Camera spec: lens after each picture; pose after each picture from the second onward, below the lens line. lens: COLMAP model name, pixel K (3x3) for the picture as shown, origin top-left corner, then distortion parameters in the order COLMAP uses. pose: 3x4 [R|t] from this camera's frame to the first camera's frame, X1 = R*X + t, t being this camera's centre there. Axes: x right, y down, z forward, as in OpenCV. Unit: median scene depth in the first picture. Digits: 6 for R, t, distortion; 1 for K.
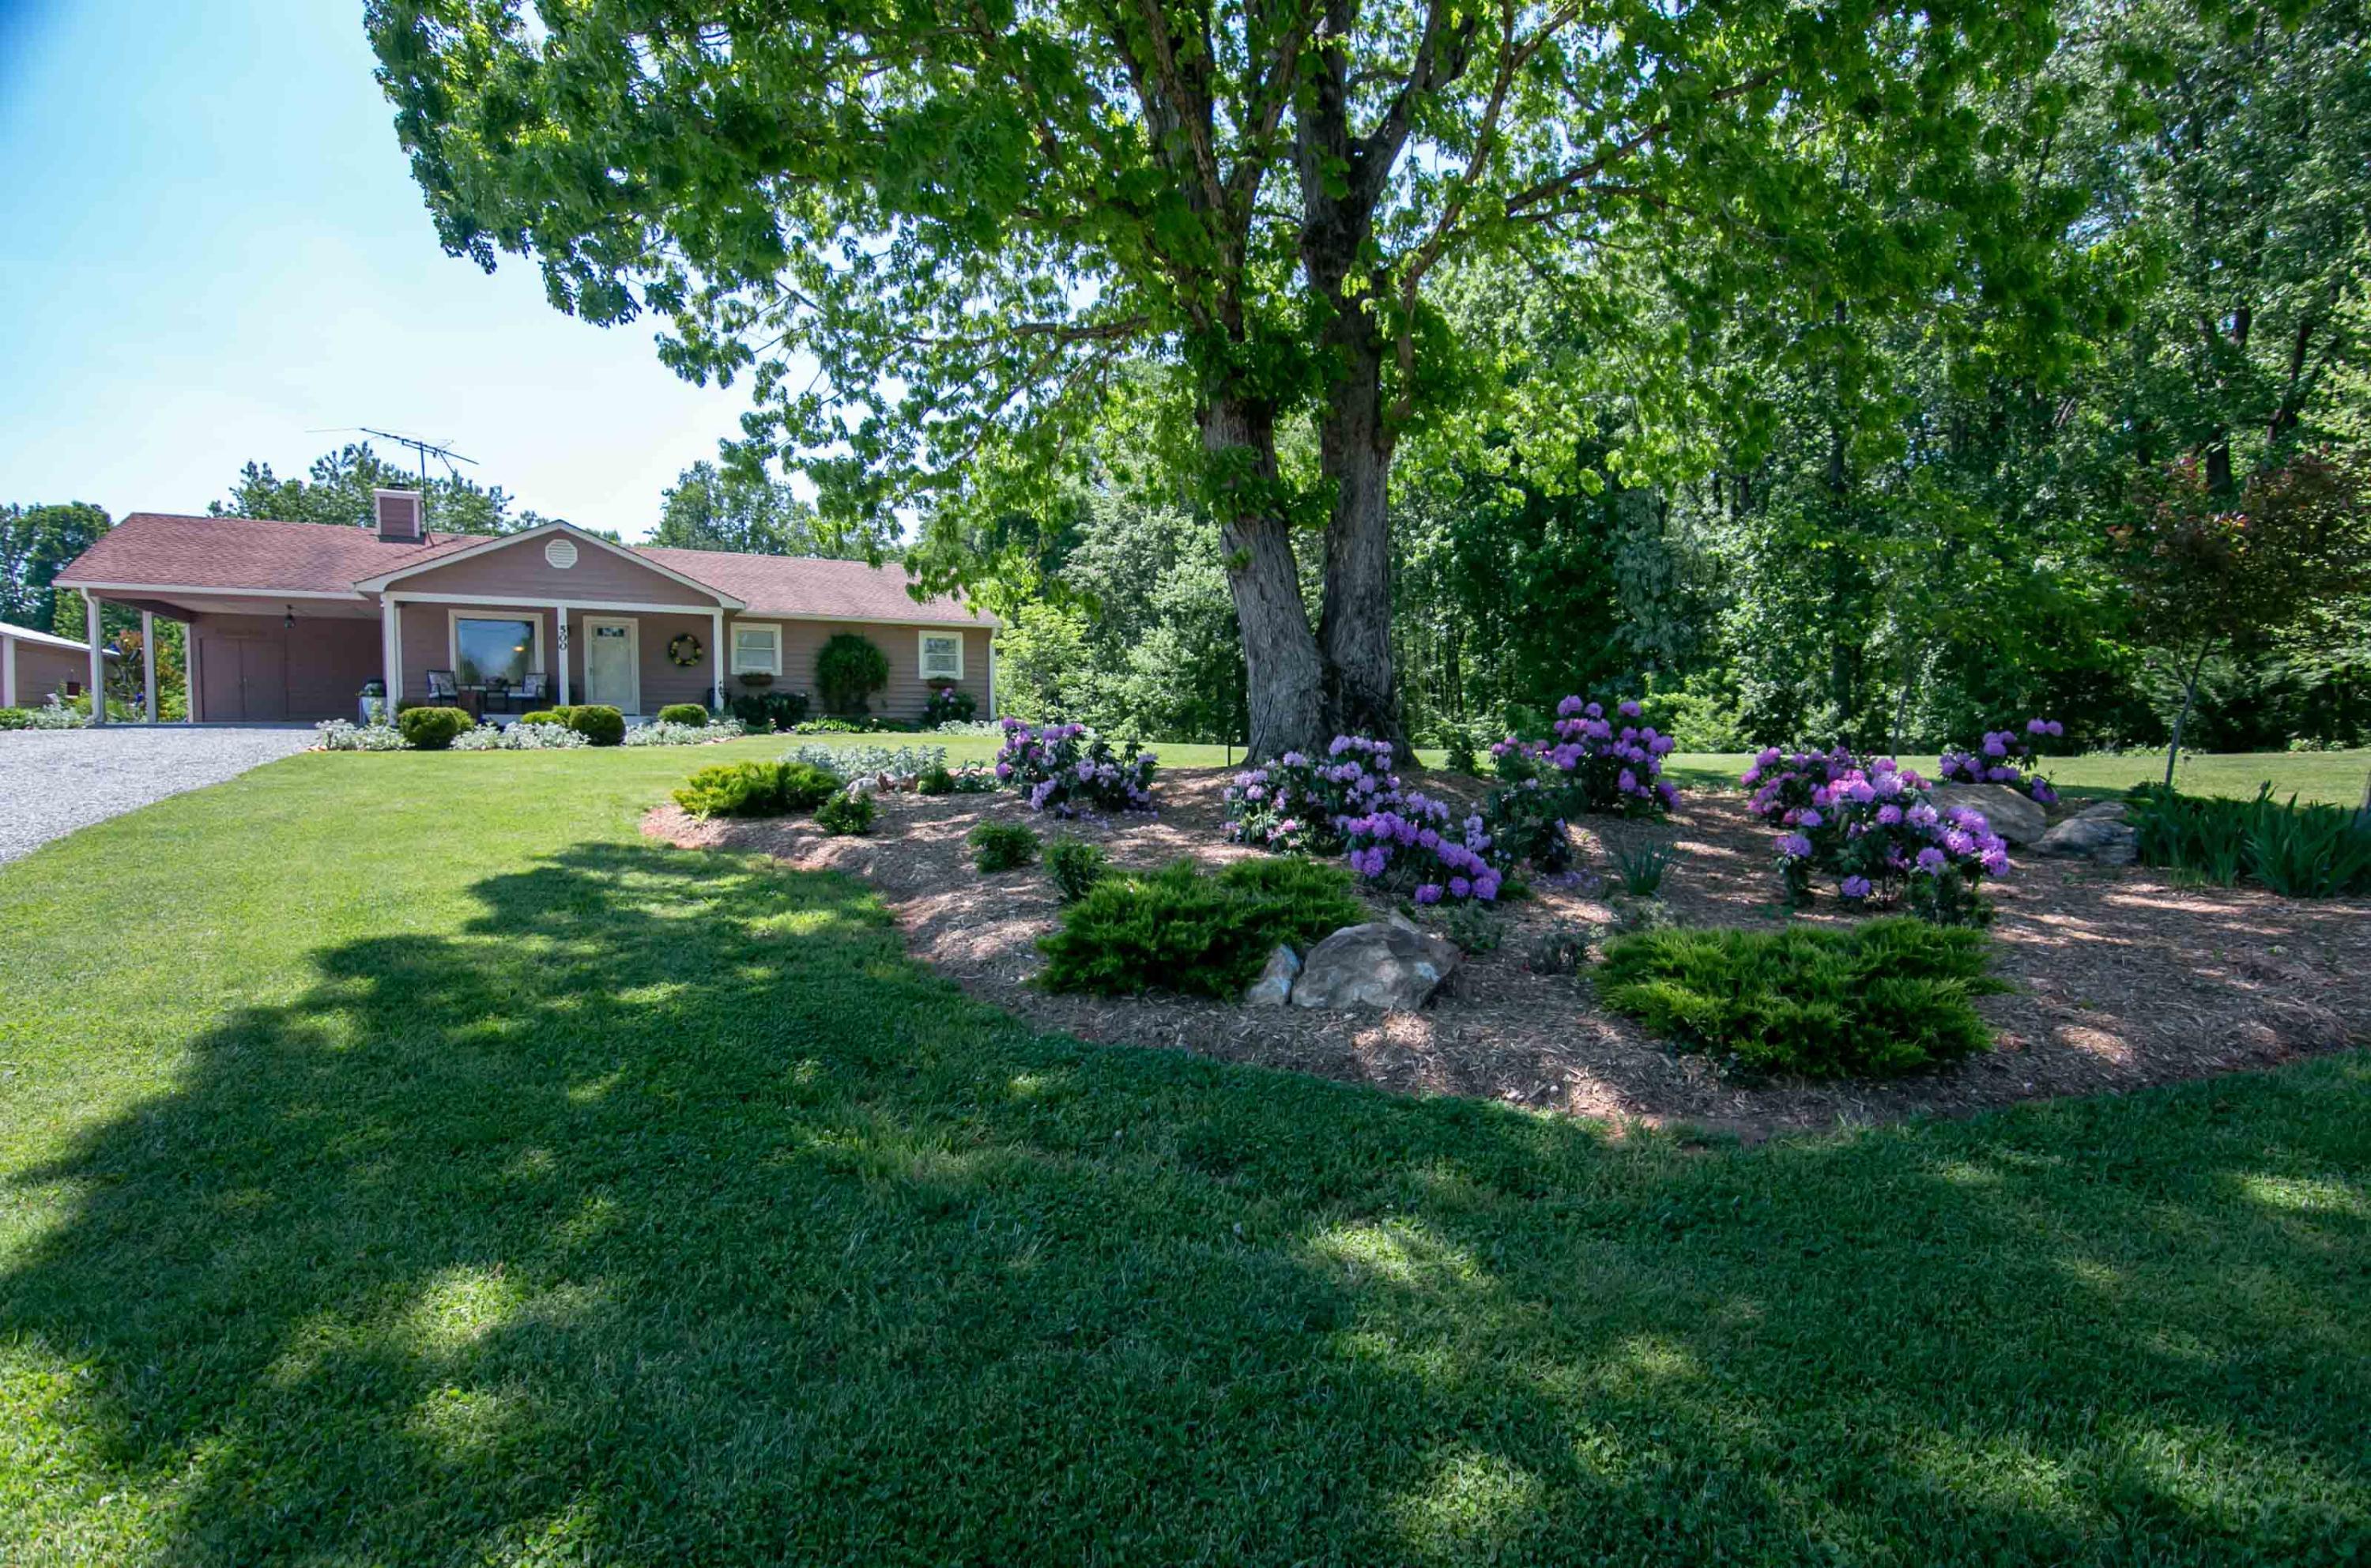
lens RADIAL K [[1223.2, 0, 1253.7], [0, 1223.2, 777.6], [0, 0, 1]] dist [-0.007010, -0.009966]
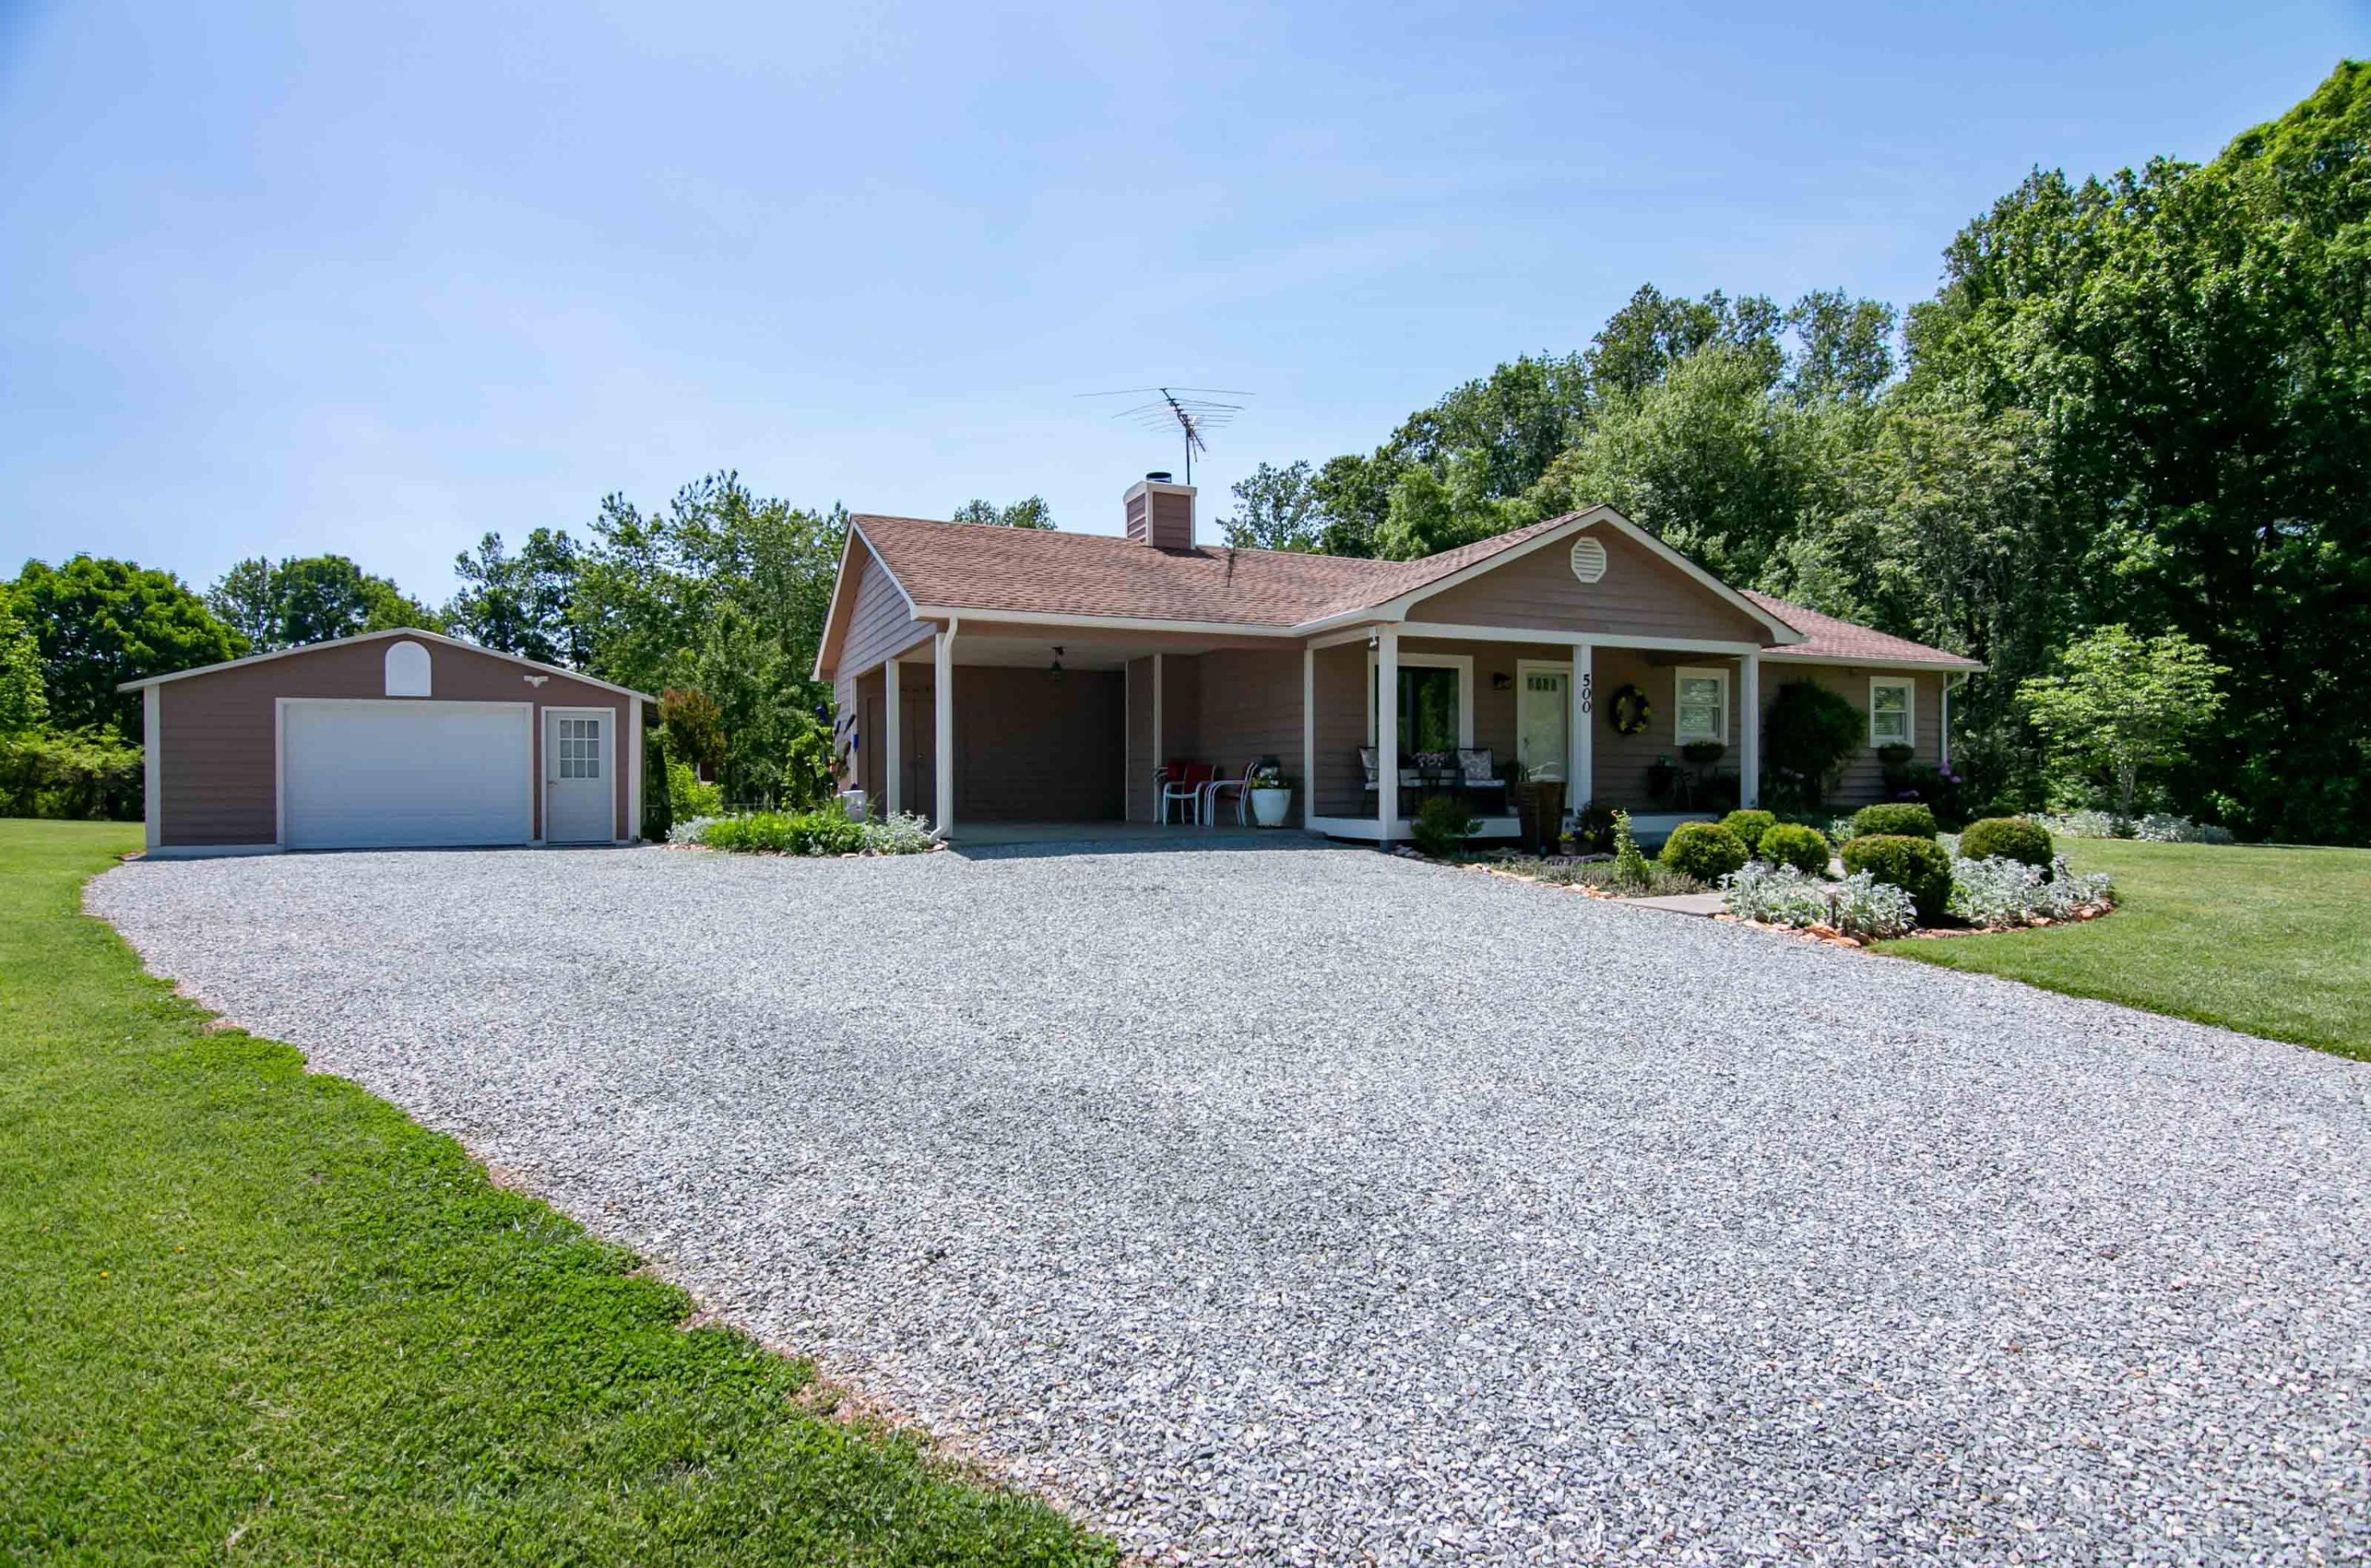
lens RADIAL K [[1223.2, 0, 1172.2], [0, 1223.2, 787.3], [0, 0, 1]] dist [-0.007010, -0.009966]
pose [[0.993601, -0.004144, -0.112871, -0.653699], [0.001401, 0.999702, -0.024376, -0.048523], [0.112938, 0.024062, 0.993311, 0.330998]]
